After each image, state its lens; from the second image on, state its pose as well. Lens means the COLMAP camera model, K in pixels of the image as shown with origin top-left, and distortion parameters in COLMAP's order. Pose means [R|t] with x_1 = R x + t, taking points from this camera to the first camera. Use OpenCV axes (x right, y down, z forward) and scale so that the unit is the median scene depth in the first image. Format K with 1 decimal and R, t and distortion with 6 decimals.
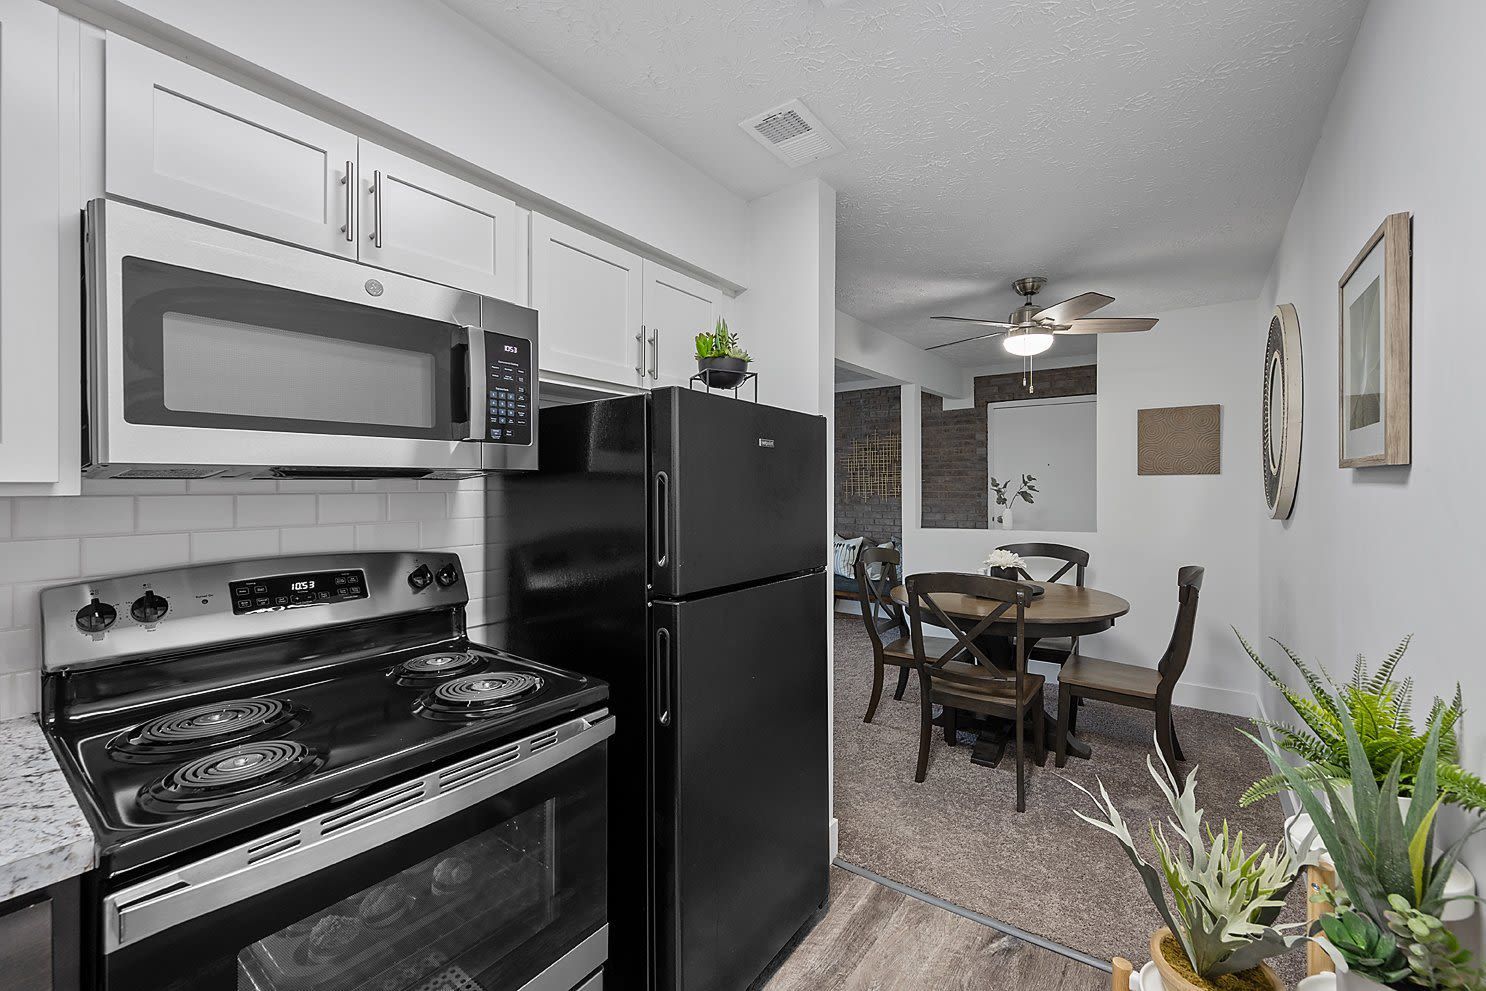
lens RADIAL K [[591.5, 0, 739.4], [0, 591.5, 487.6], [0, 0, 1]] dist [0.000654, 0.000108]
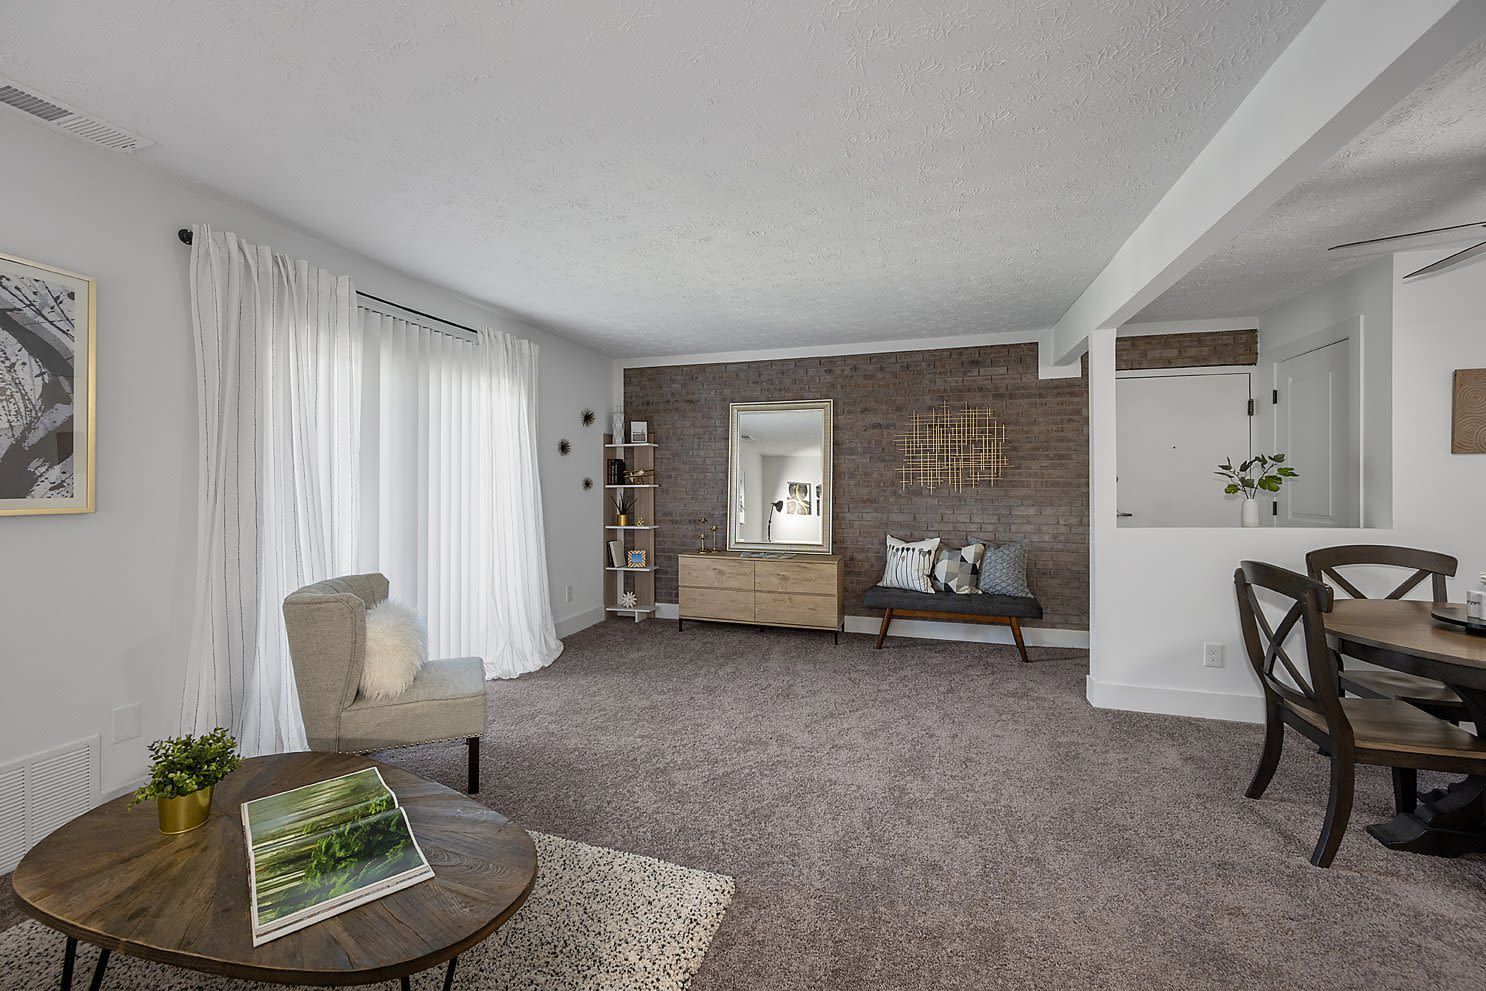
lens RADIAL K [[591.5, 0, 739.4], [0, 591.5, 487.6], [0, 0, 1]] dist [0.000654, 0.000108]
pose [[0.944907, 0.002414, 0.327330, -0.302916], [-0.003928, 0.999984, 0.003962, 0.015630], [-0.327316, -0.005029, 0.944902, 0.367503]]
